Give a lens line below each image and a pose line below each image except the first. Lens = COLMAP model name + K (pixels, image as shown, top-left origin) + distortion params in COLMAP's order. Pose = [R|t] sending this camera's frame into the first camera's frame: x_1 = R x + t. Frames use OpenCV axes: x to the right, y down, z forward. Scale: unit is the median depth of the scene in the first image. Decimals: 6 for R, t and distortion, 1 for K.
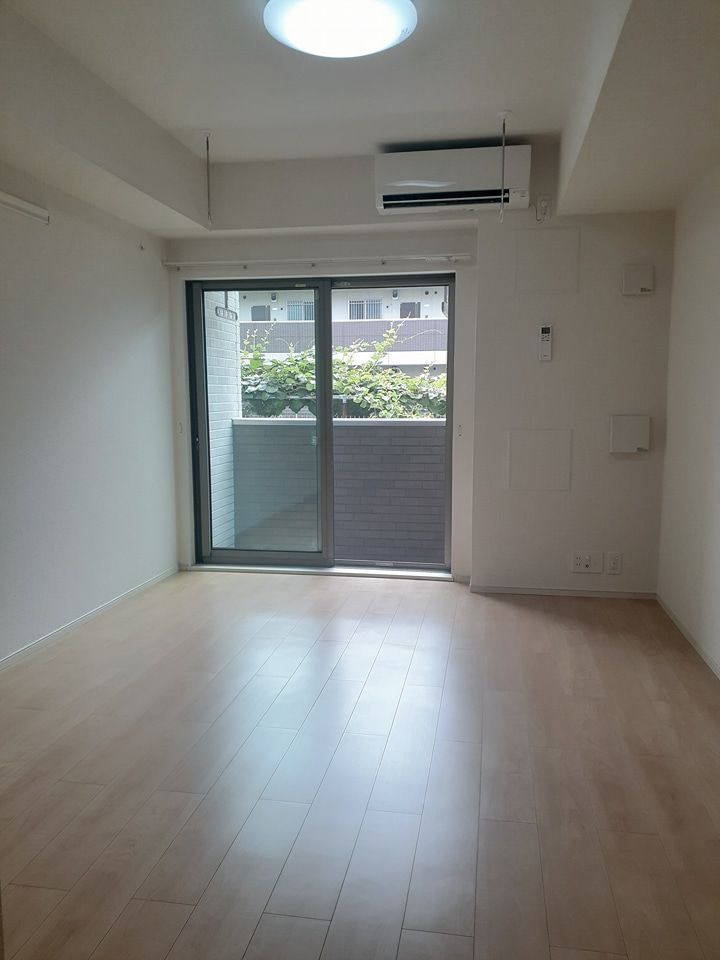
lens RADIAL K [[758.0, 0, 360.0], [0, 758.0, 480.0], [0, 0, 1]] dist [0.030099, -0.003931]
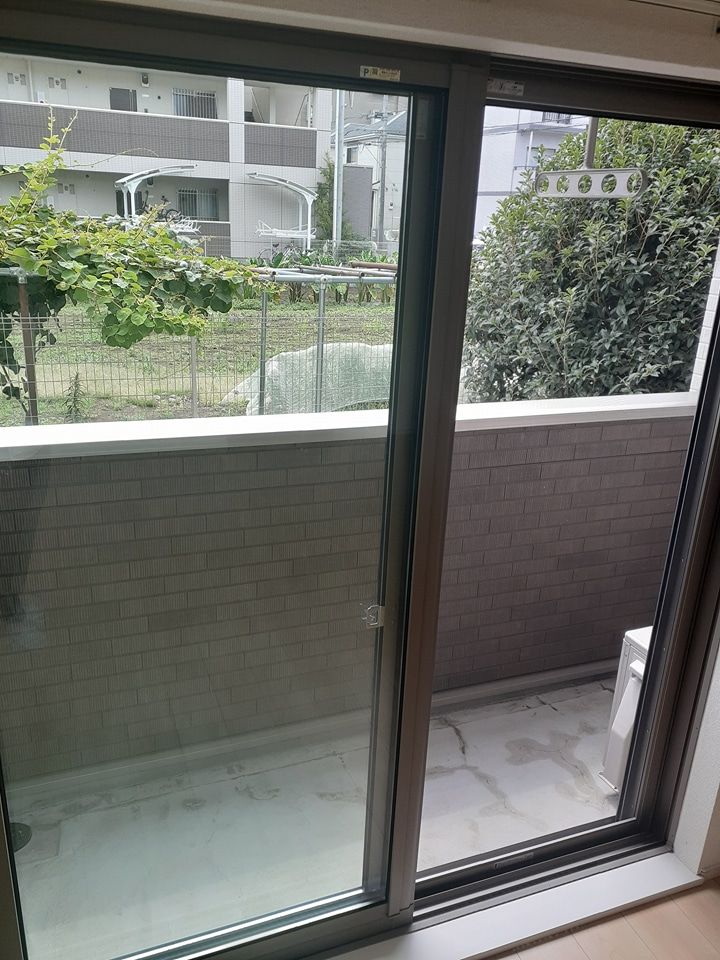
lens RADIAL K [[758.0, 0, 360.0], [0, 758.0, 480.0], [0, 0, 1]] dist [0.030099, -0.003931]
pose [[0.853610, -0.135837, 0.502889, -0.117402], [0.012458, 0.970449, 0.240985, -0.100002], [-0.520763, -0.199442, 0.830078, 0.409534]]
